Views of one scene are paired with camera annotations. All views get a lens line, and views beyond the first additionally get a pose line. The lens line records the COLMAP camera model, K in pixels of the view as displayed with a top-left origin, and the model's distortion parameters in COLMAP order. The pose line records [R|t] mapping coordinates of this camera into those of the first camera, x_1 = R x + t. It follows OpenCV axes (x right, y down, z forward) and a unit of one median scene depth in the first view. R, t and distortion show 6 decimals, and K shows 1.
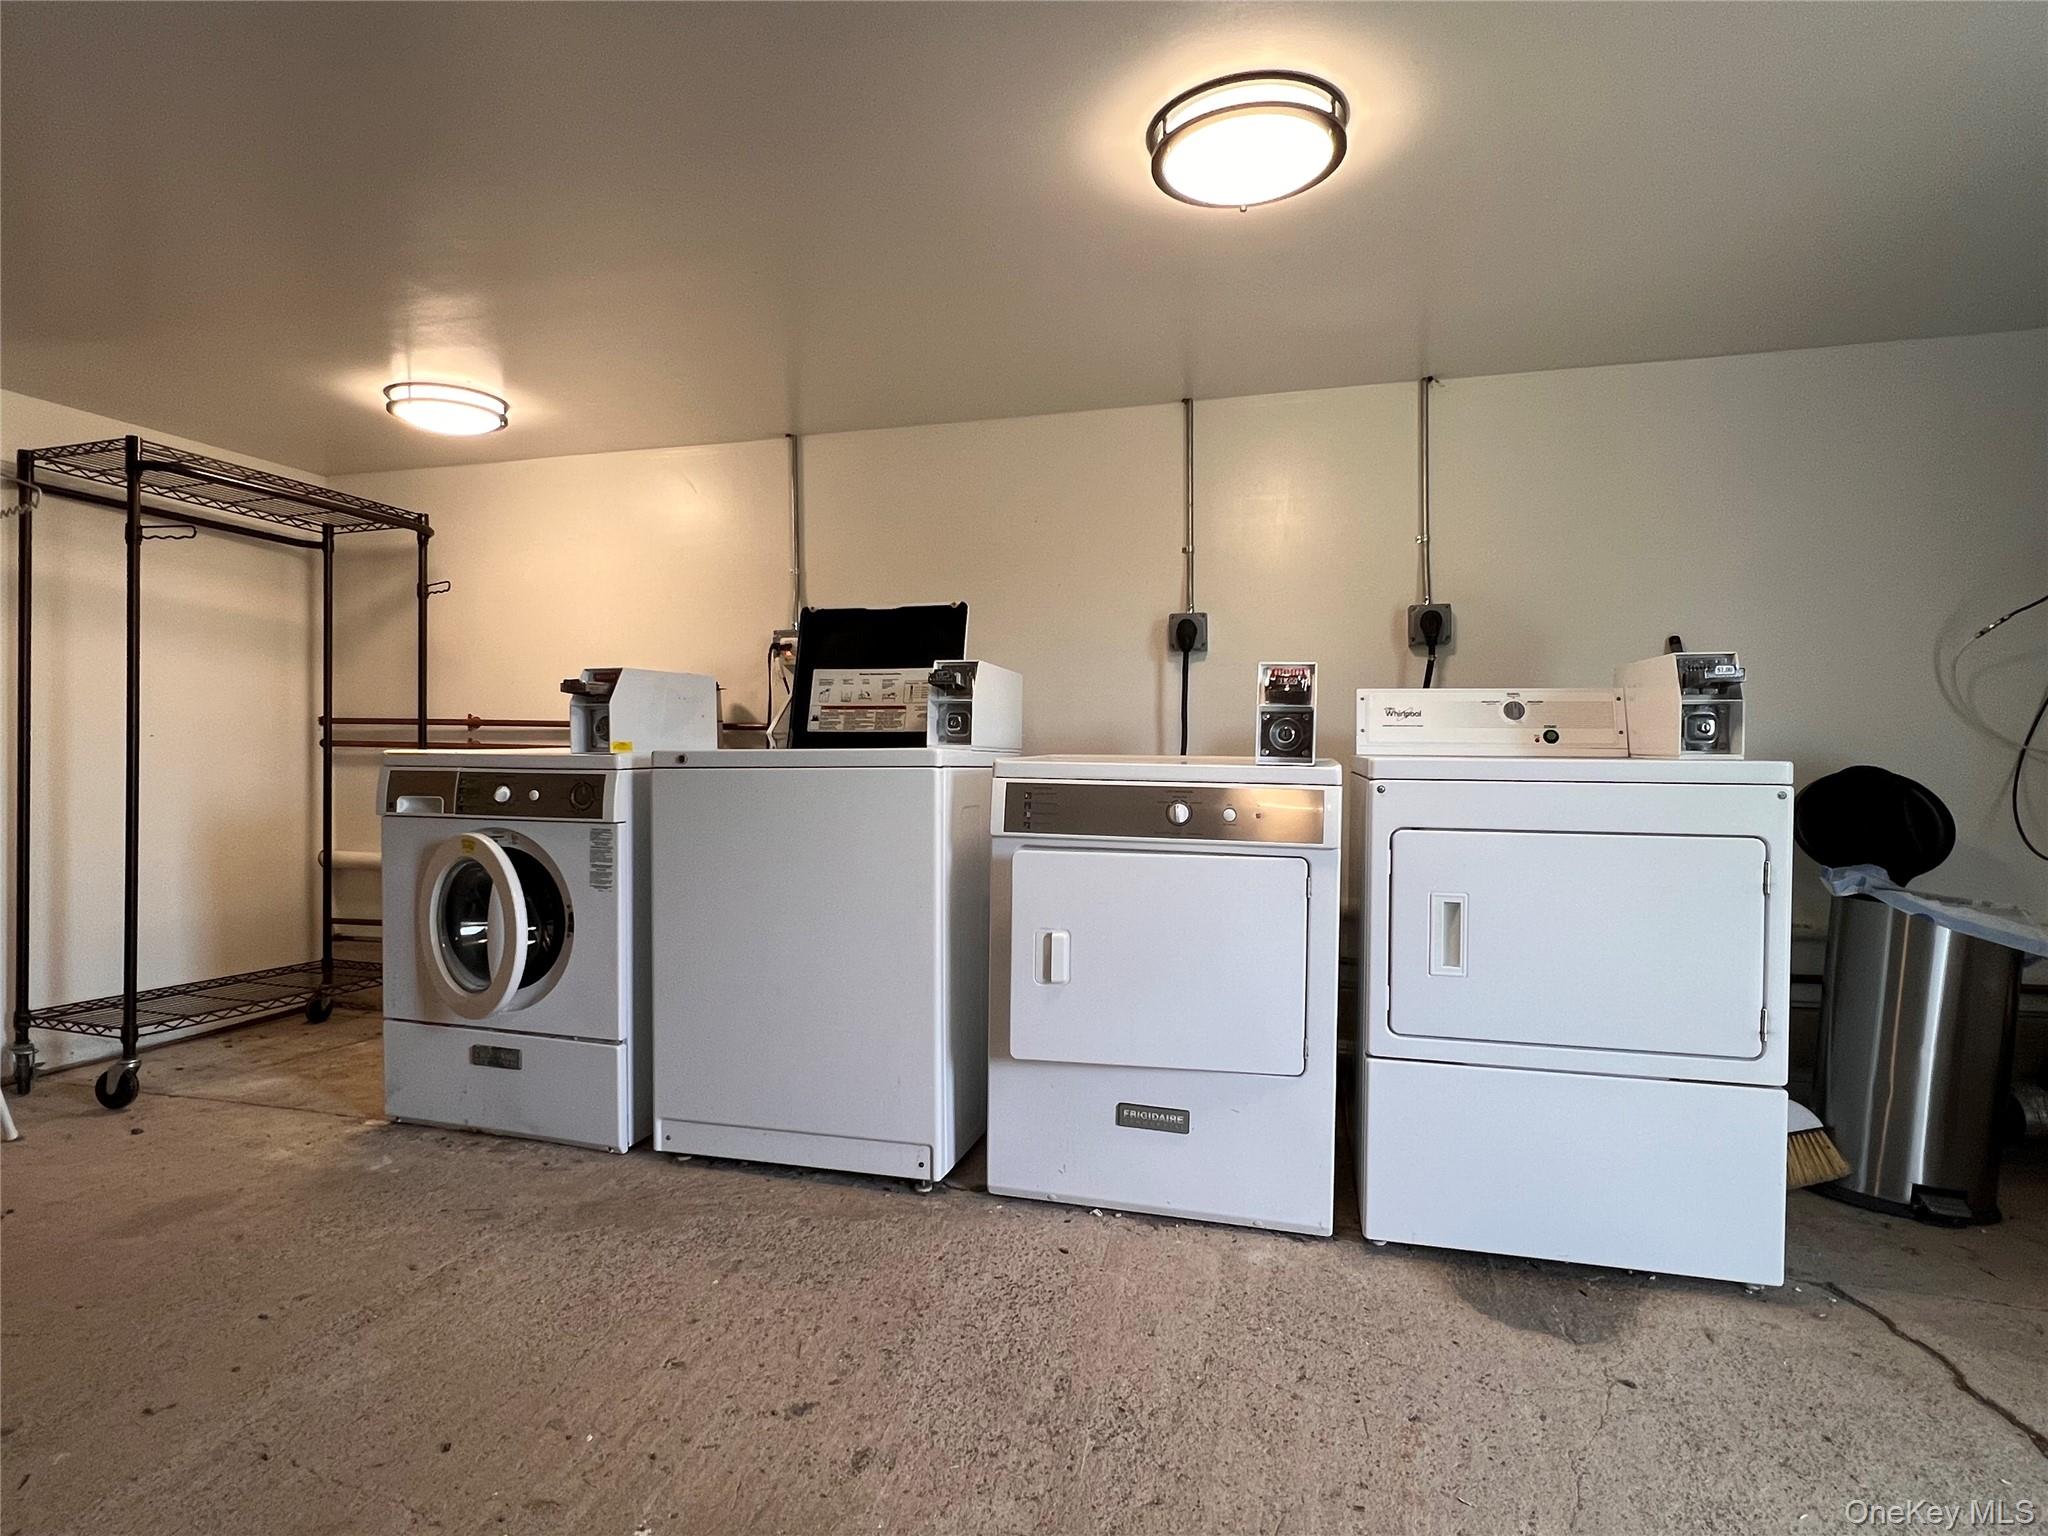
lens RADIAL K [[1060.8, 0, 1020.3], [0, 1060.8, 765.6], [0, 0, 1]] dist [-0.001798, -0.000068]
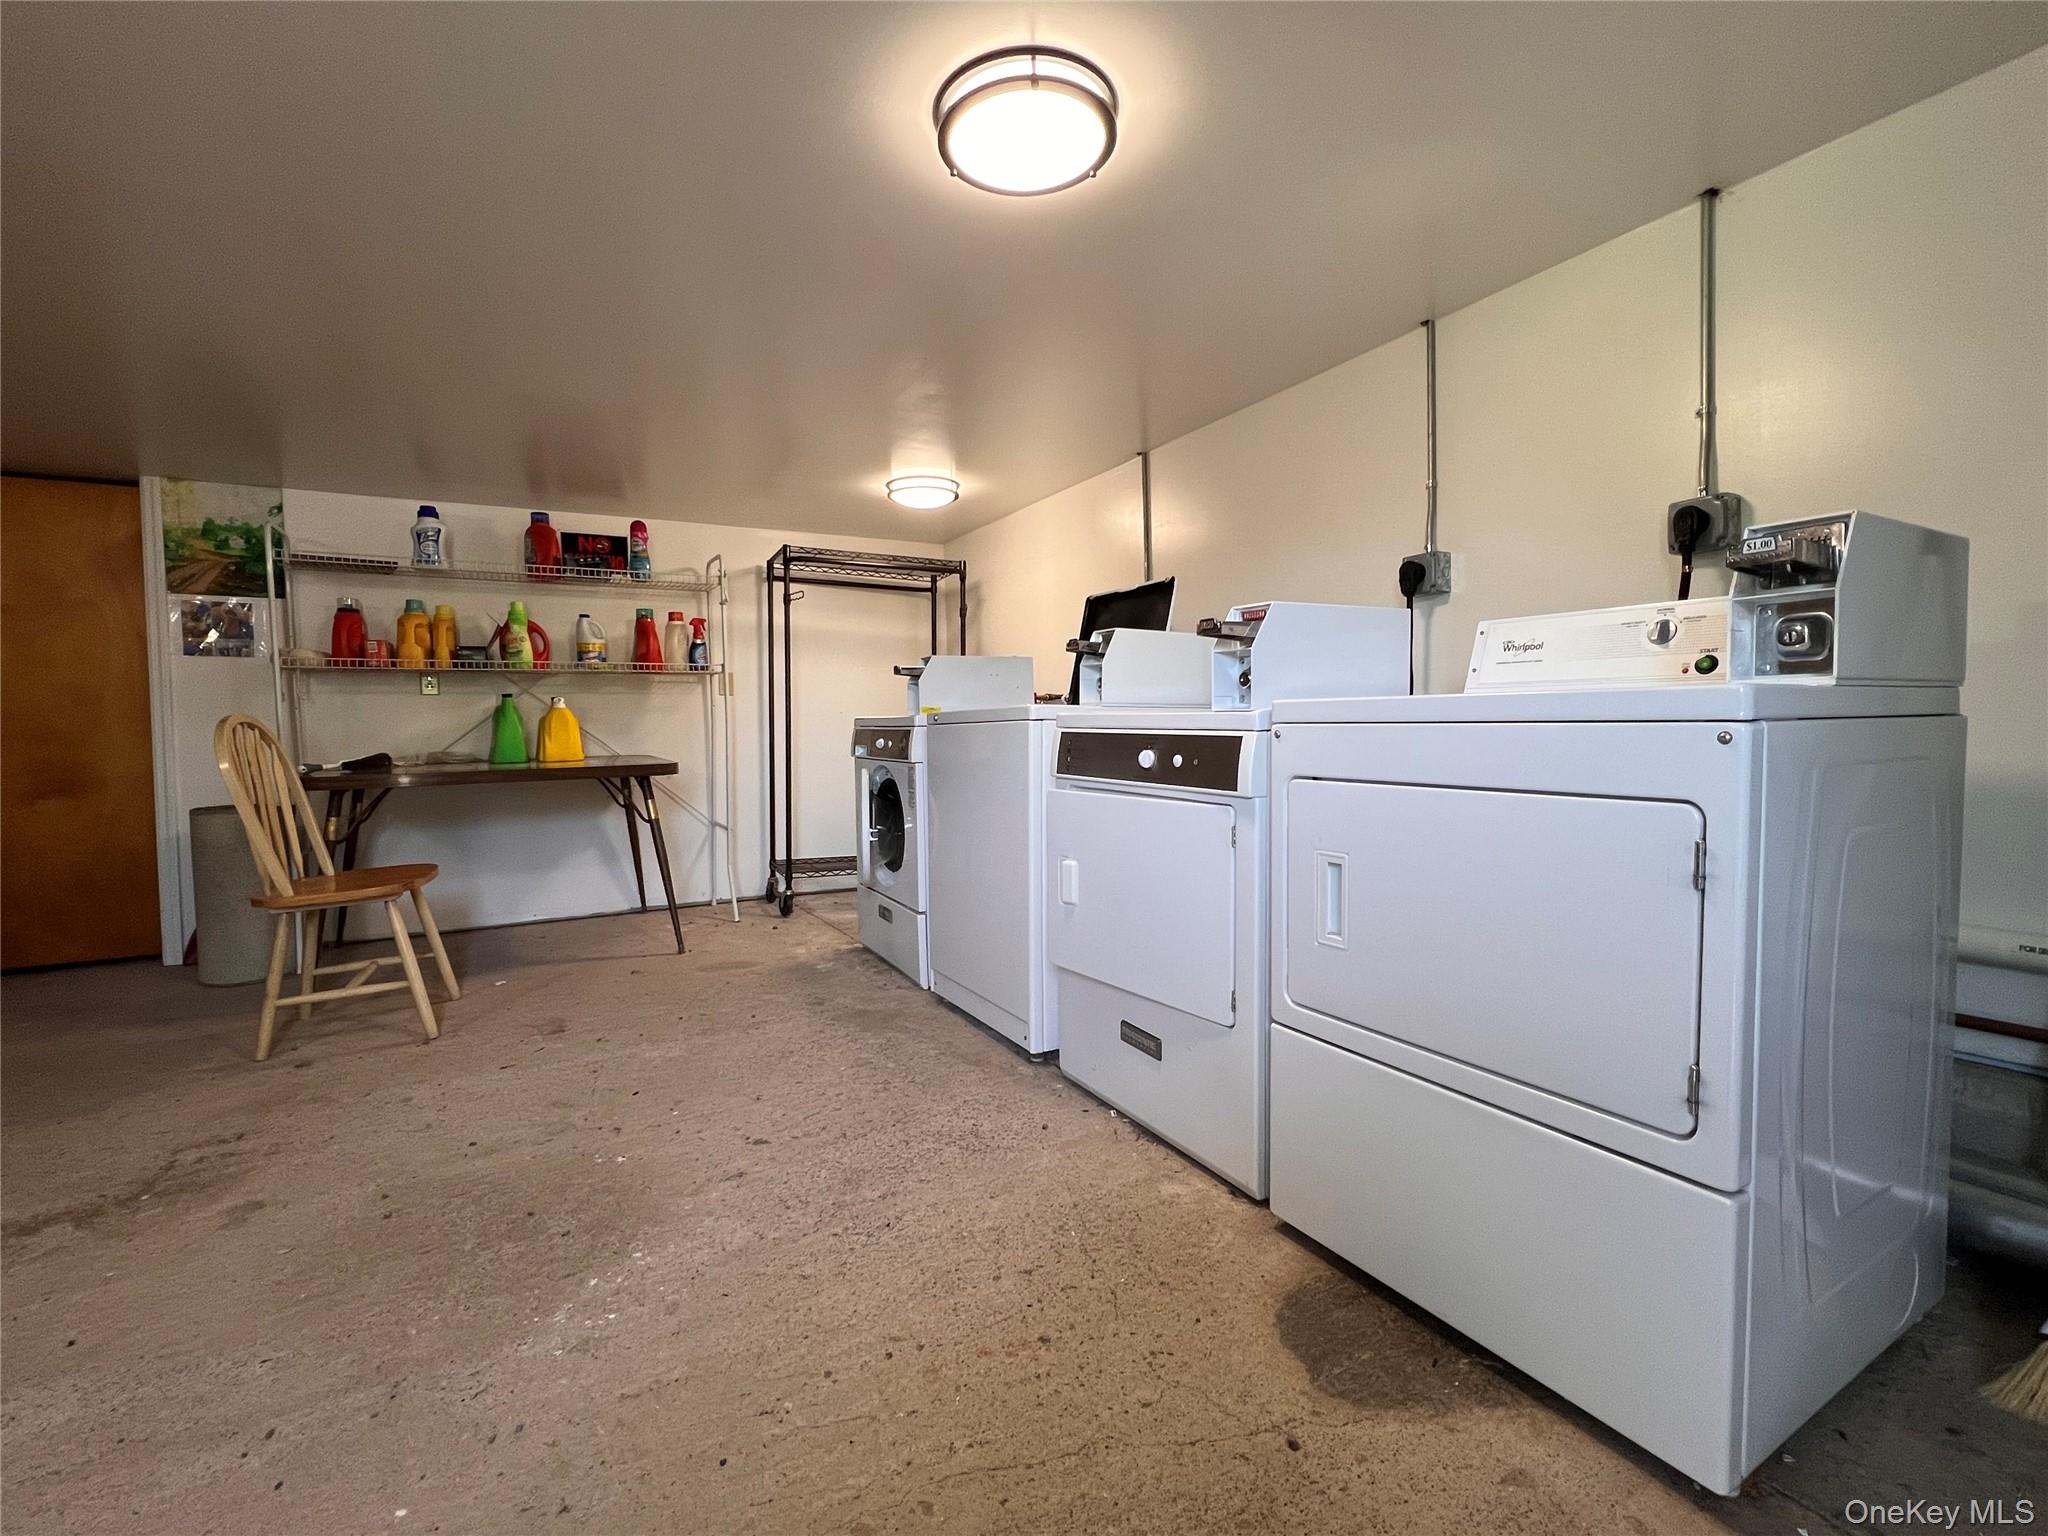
lens RADIAL K [[897.6, 0, 1024.0], [0, 897.6, 768.0], [0, 0, 1]] dist [-0.003238, -0.000647]
pose [[0.699877, 0.021386, -0.713943, 0.676147], [0.004228, 0.999410, 0.034082, 0.021856], [0.714251, -0.026872, 0.699374, 0.273372]]
